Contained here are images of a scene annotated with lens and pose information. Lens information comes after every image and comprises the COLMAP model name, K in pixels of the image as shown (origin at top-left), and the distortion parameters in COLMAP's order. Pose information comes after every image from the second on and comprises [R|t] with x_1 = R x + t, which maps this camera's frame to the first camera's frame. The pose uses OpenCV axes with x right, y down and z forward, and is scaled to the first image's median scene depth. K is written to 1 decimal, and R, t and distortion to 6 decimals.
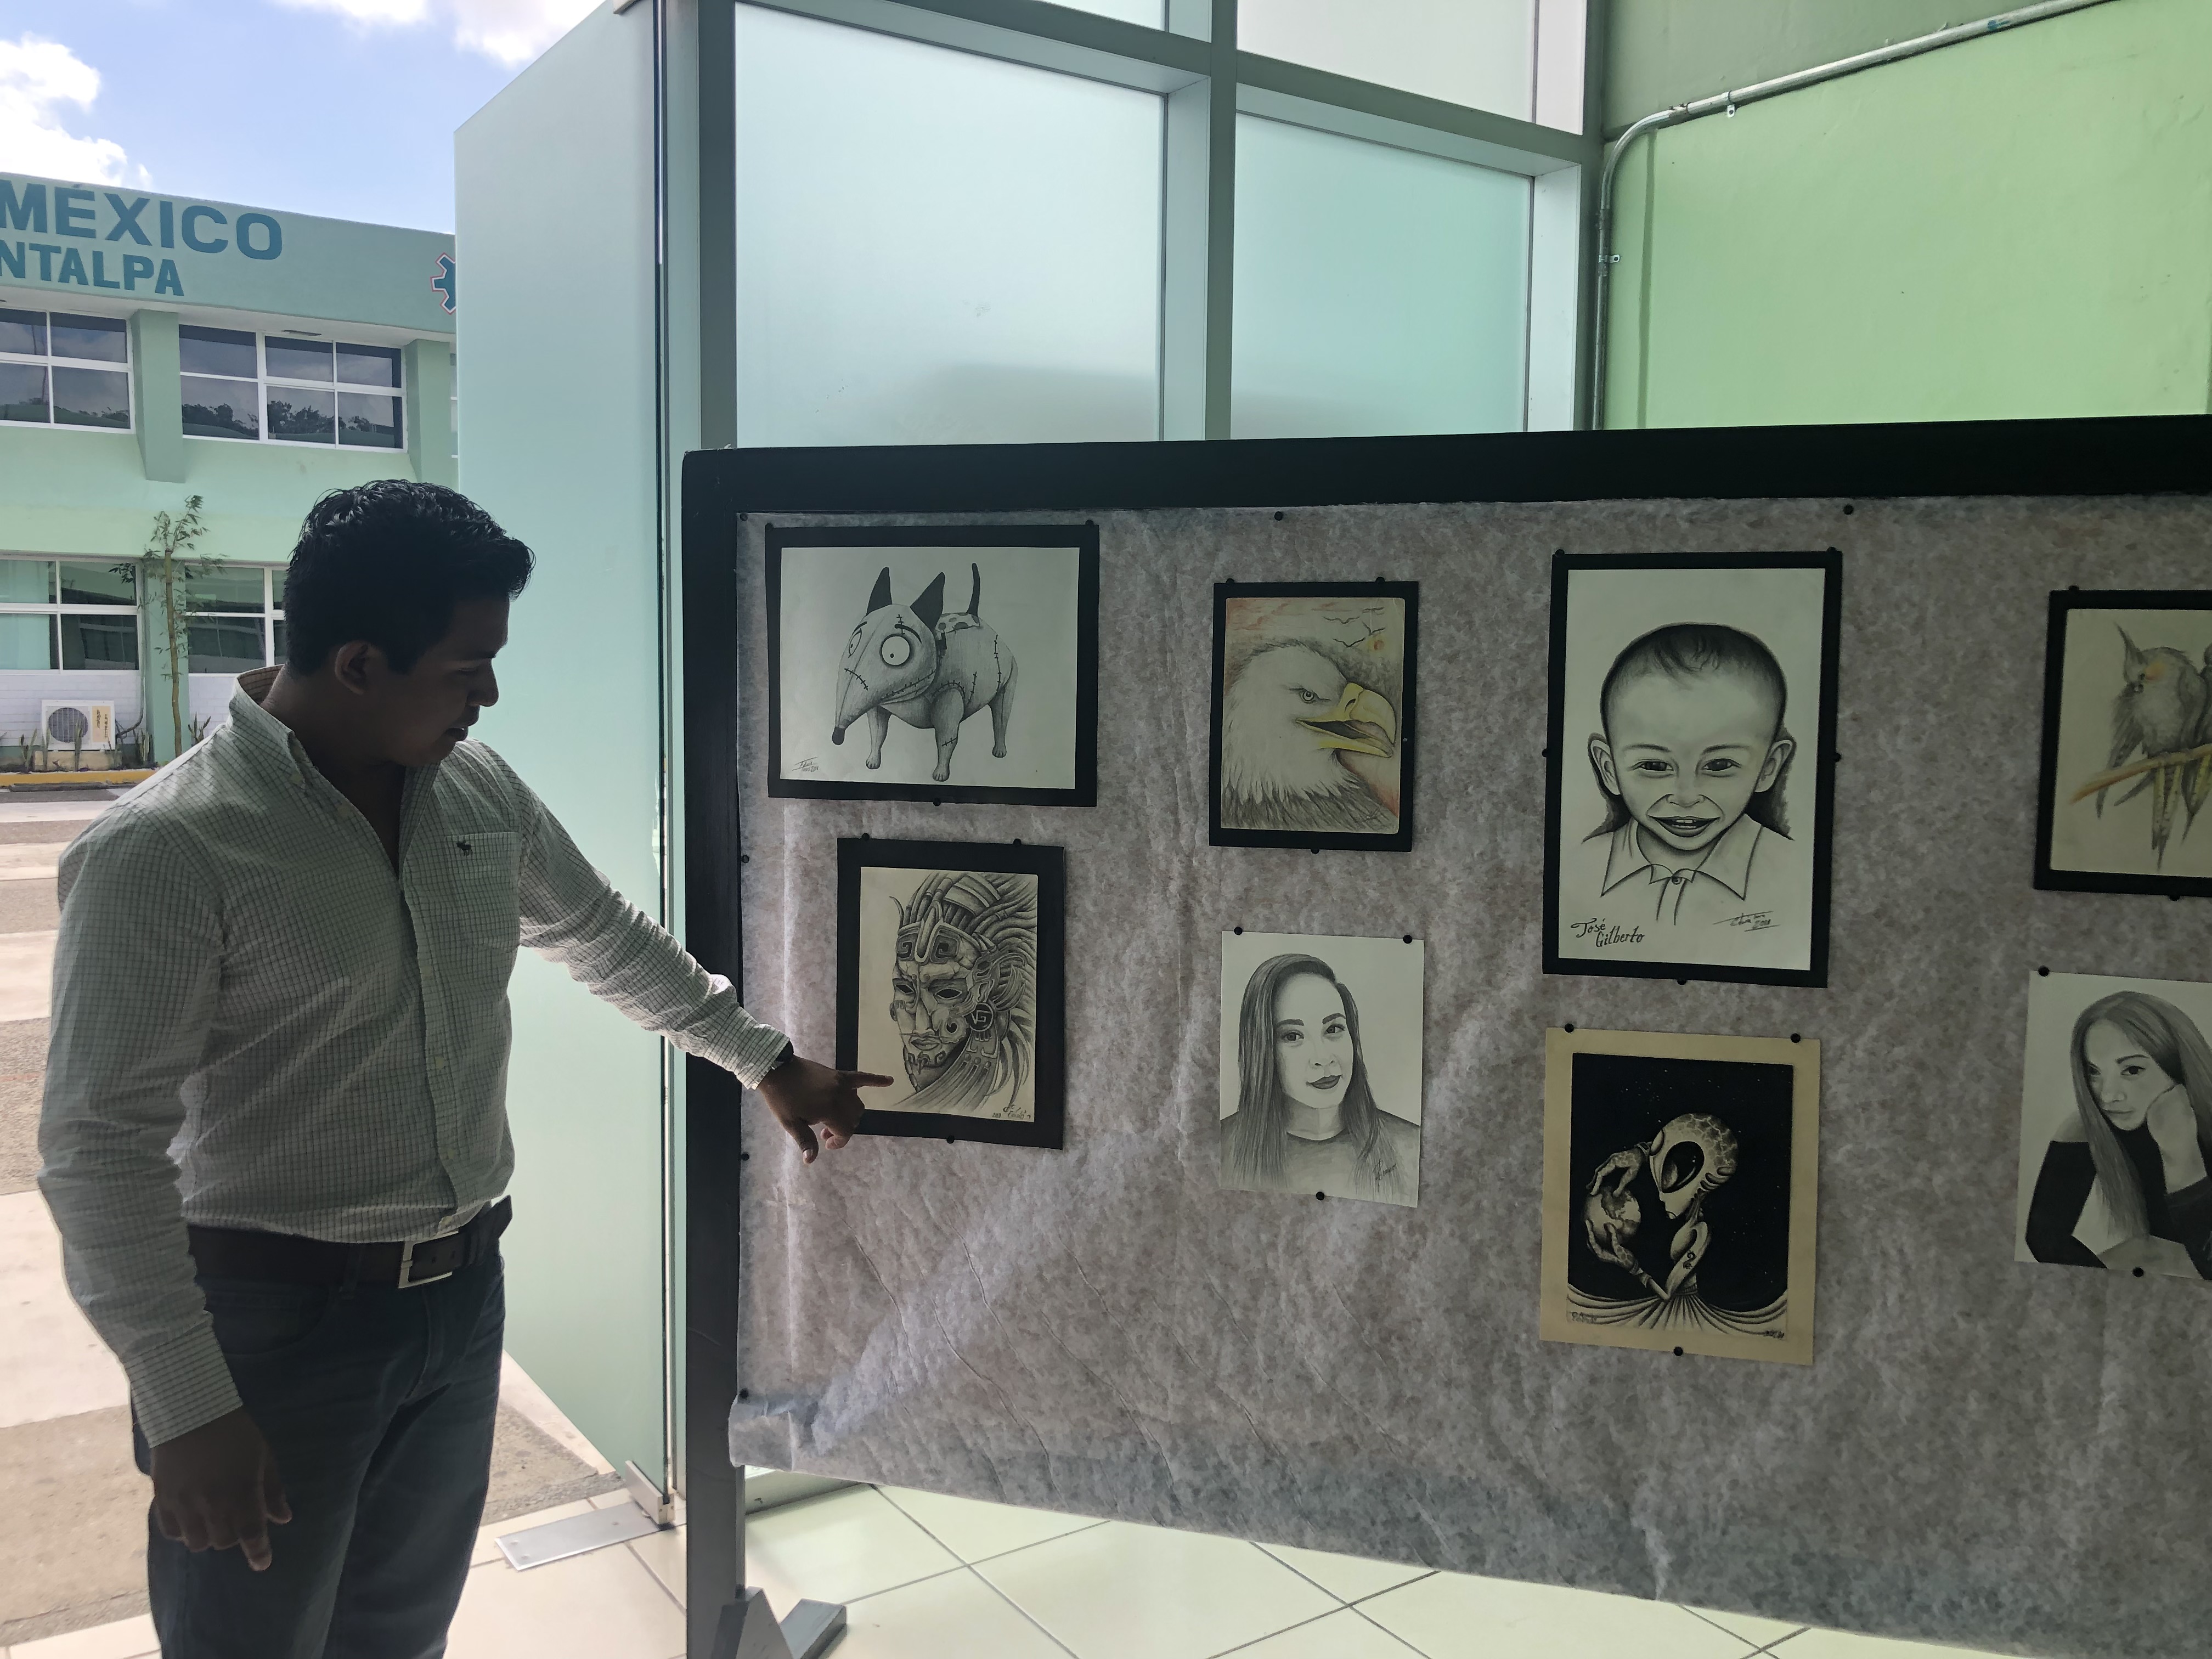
lens RADIAL K [[1830.3, 0, 1104.6], [0, 1830.3, 820.3], [0, 0, 1]] dist [0.011238, 0.002632]
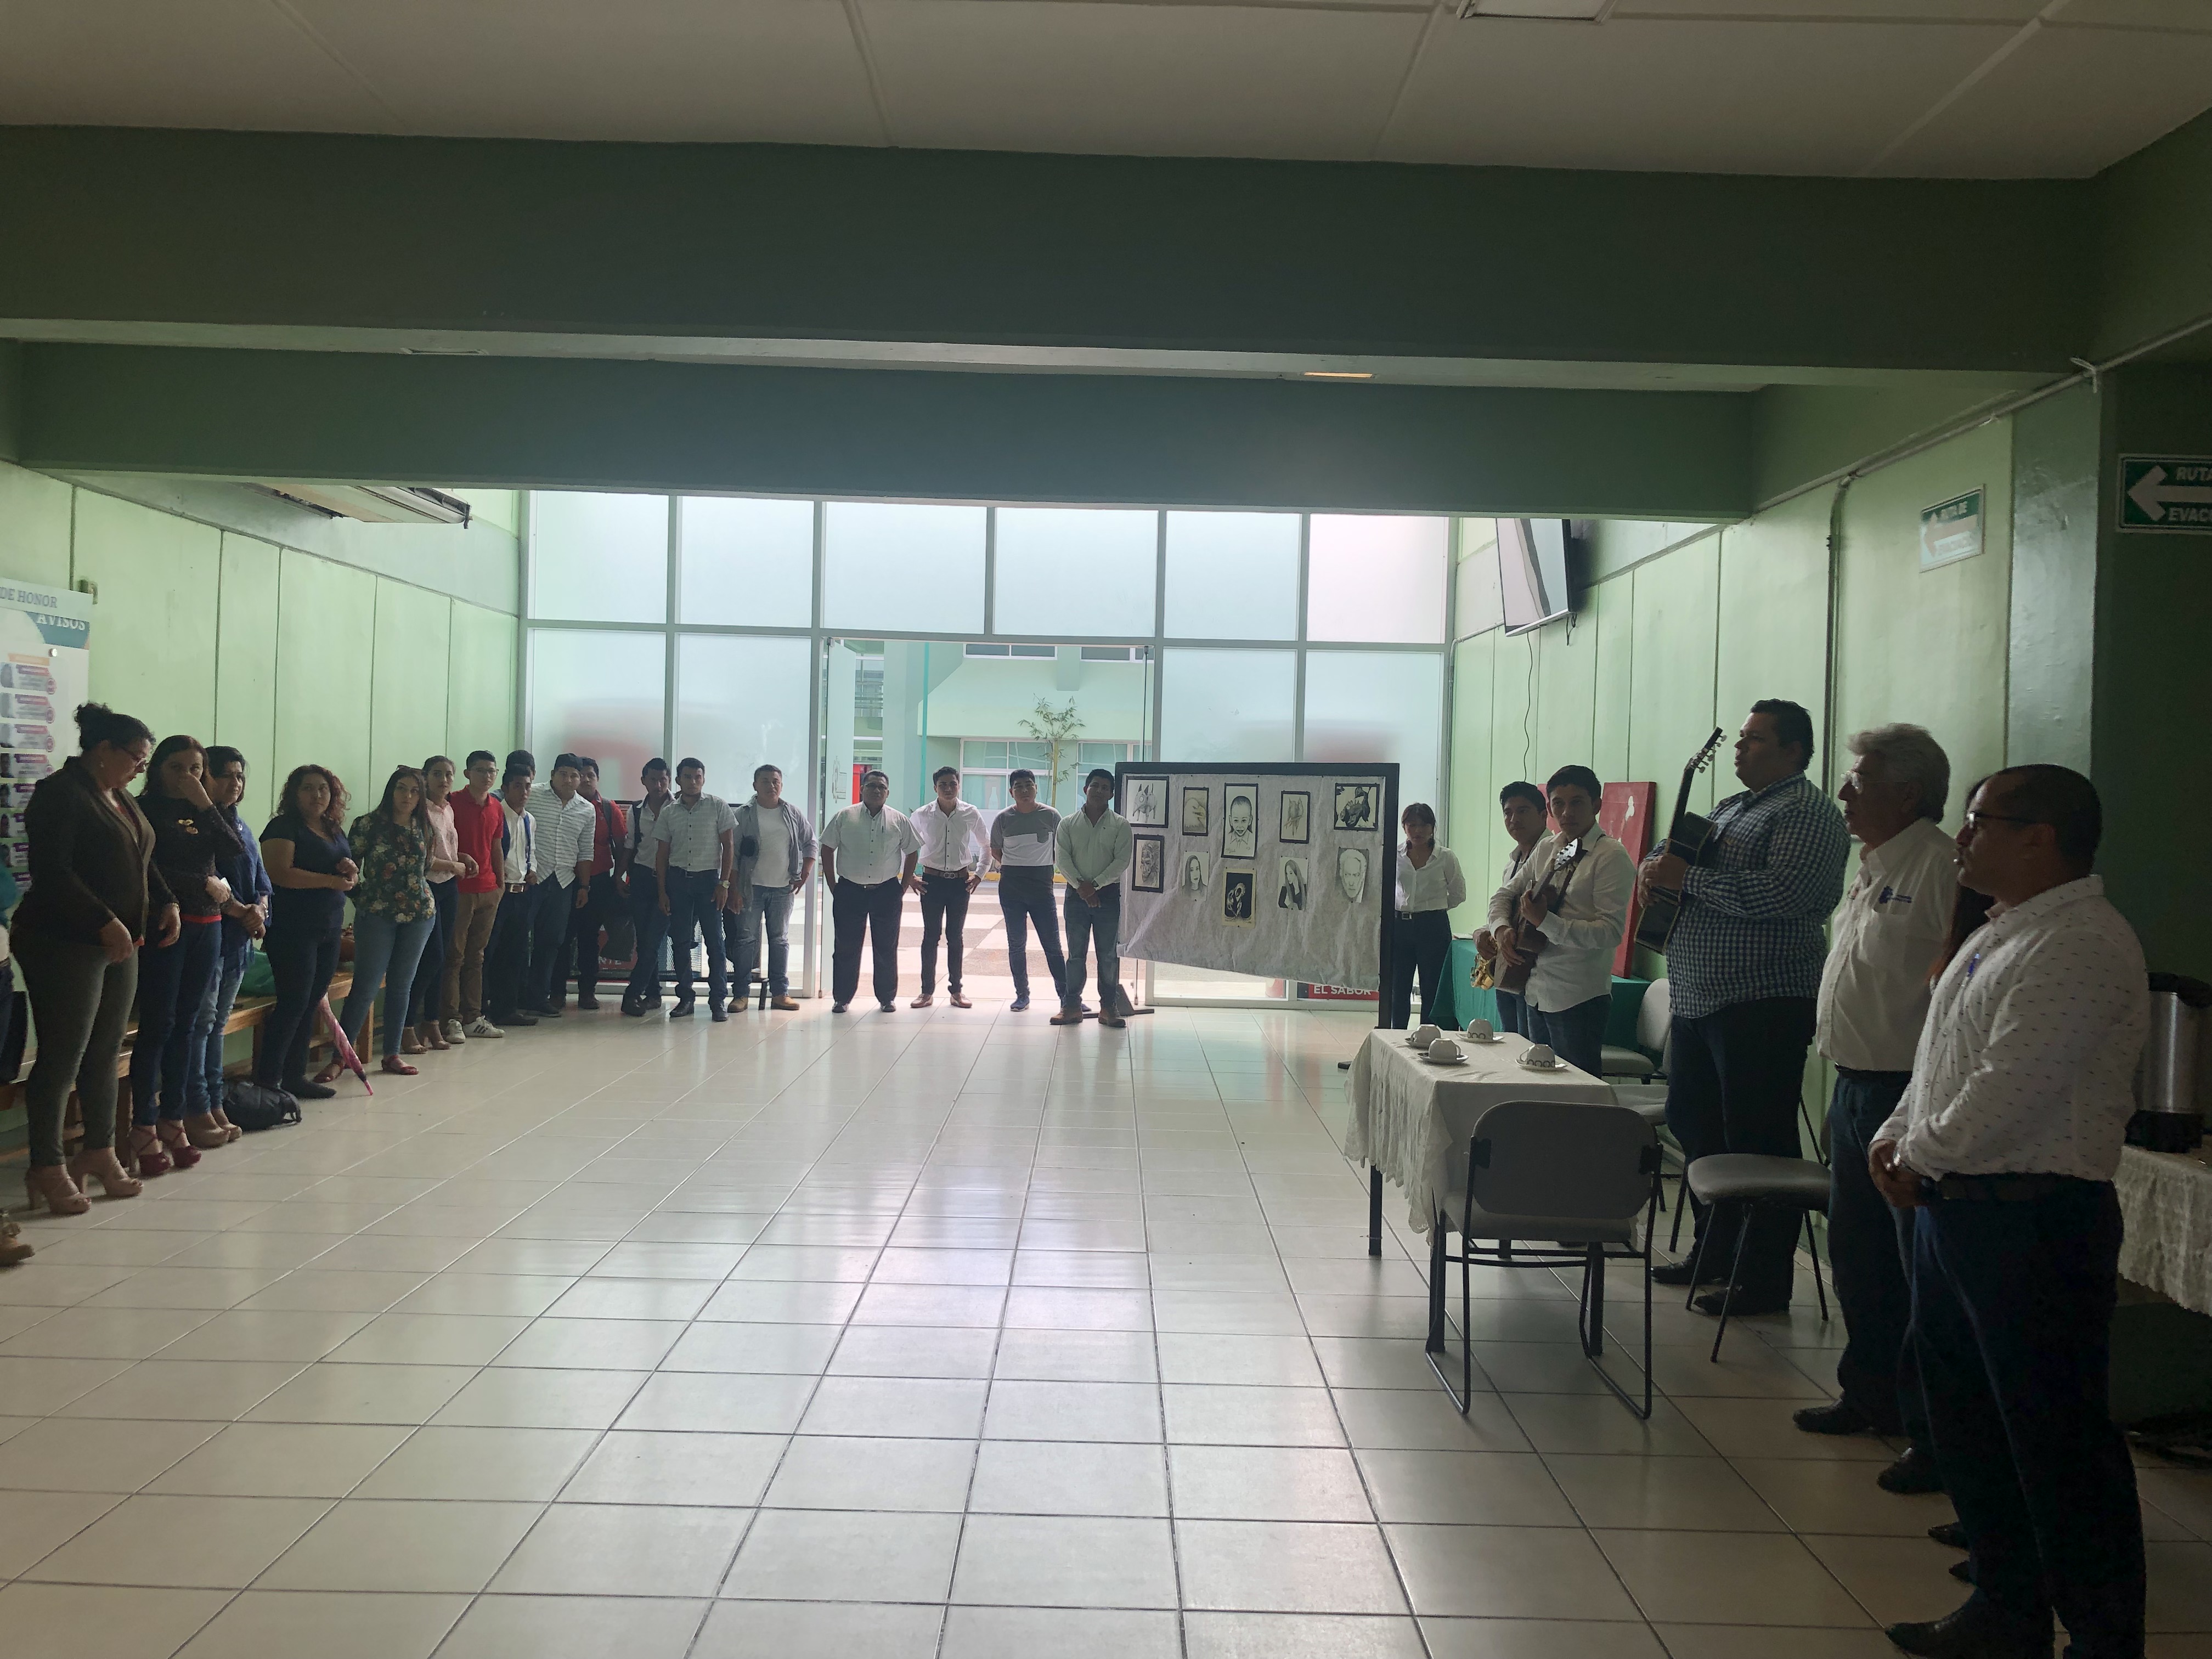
lens RADIAL K [[1830.3, 0, 1103.8], [0, 1830.3, 823.1], [0, 0, 1]] dist [0.011238, 0.002632]
pose [[0.823149, 0.017631, -0.567552, 3.015371], [-0.062595, 0.996244, -0.059837, 0.324731], [0.564365, 0.084781, 0.821160, -3.680576]]
